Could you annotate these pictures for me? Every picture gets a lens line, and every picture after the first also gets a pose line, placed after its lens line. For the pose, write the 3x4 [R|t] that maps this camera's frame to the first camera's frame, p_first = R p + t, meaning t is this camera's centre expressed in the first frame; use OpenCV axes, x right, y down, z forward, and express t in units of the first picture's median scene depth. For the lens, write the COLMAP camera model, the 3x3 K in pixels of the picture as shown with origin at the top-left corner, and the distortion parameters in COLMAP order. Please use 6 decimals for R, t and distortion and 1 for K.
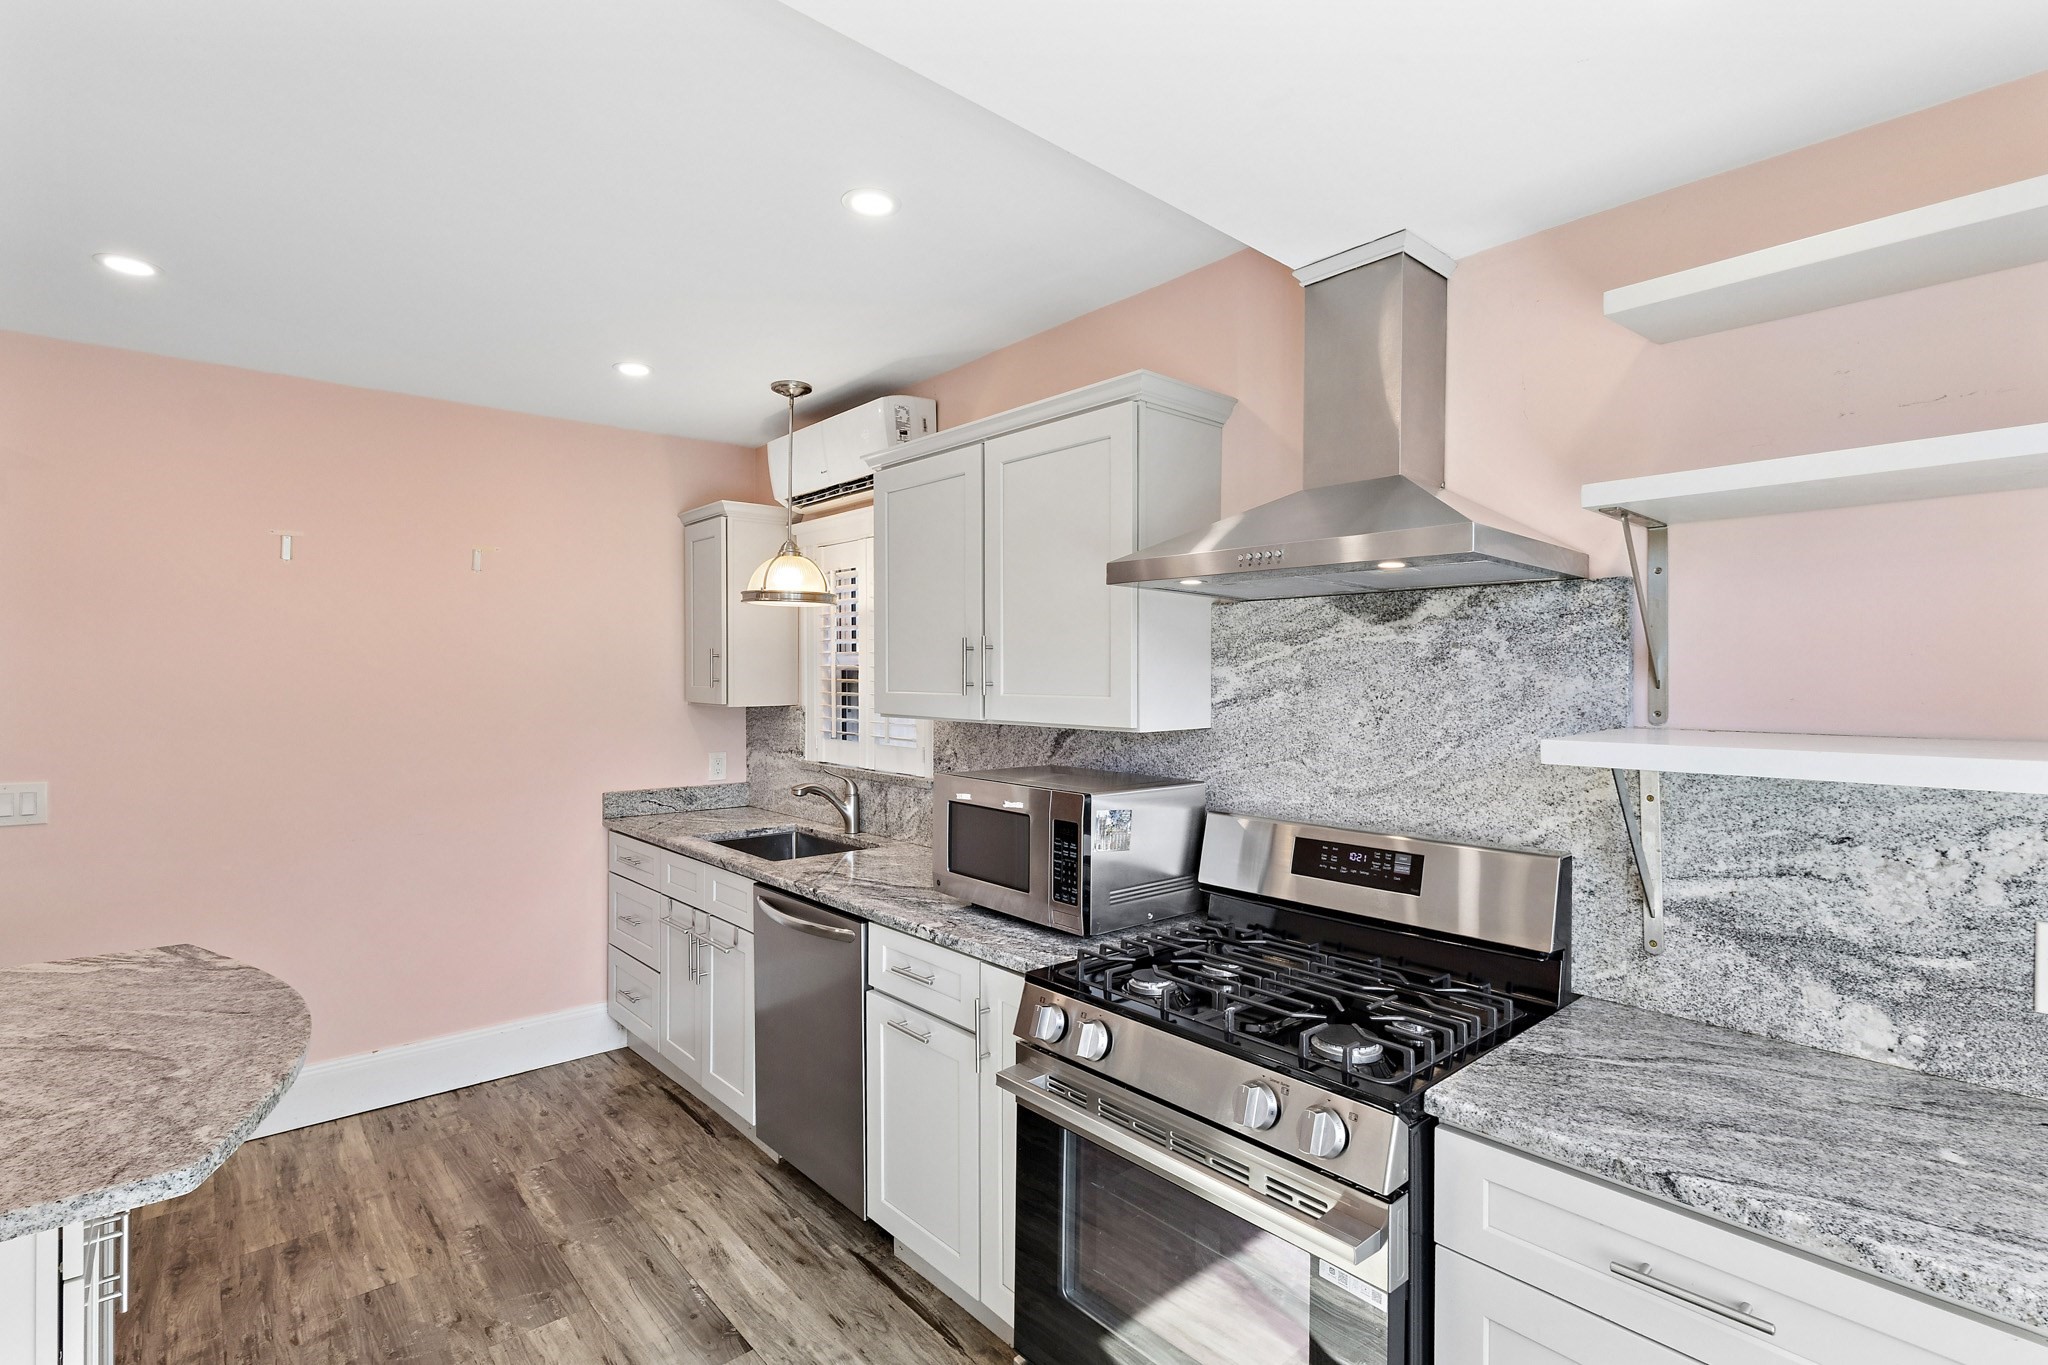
lens RADIAL K [[950.8, 0, 1024.0], [0, 950.8, 682.5], [0, 0, 1]] dist [-0.001051, -0.000115]
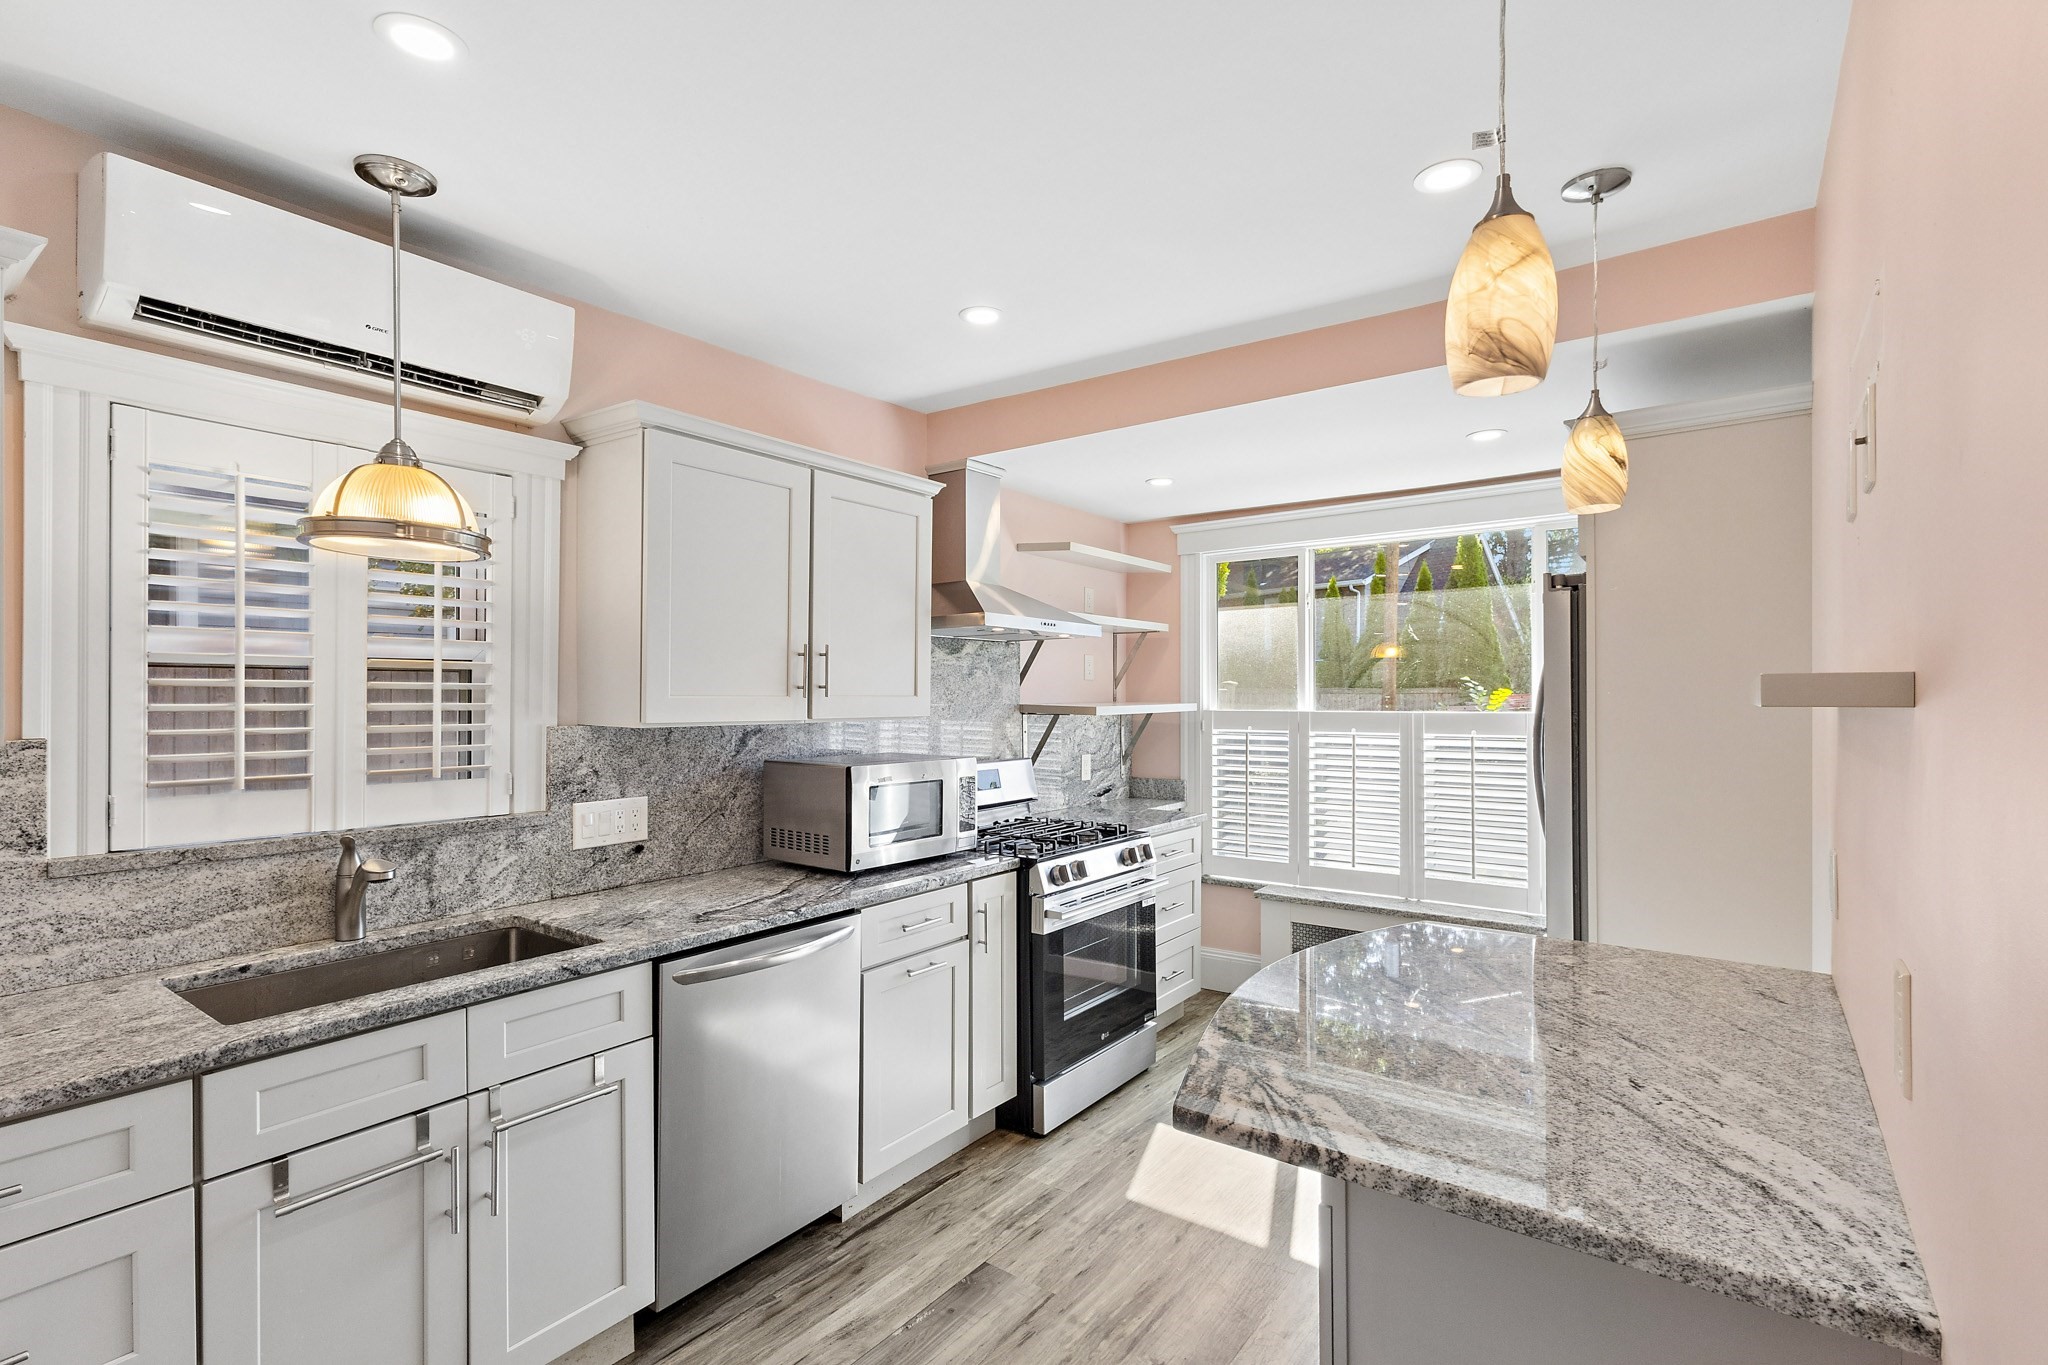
lens RADIAL K [[950.8, 0, 1024.0], [0, 950.8, 682.5], [0, 0, 1]] dist [-0.001051, -0.000115]
pose [[-0.205005, 0.003850, 0.978753, -1.092532], [0.000300, 0.999992, -0.003870, 0.000084], [-0.978761, -0.000500, -0.205005, 0.909316]]
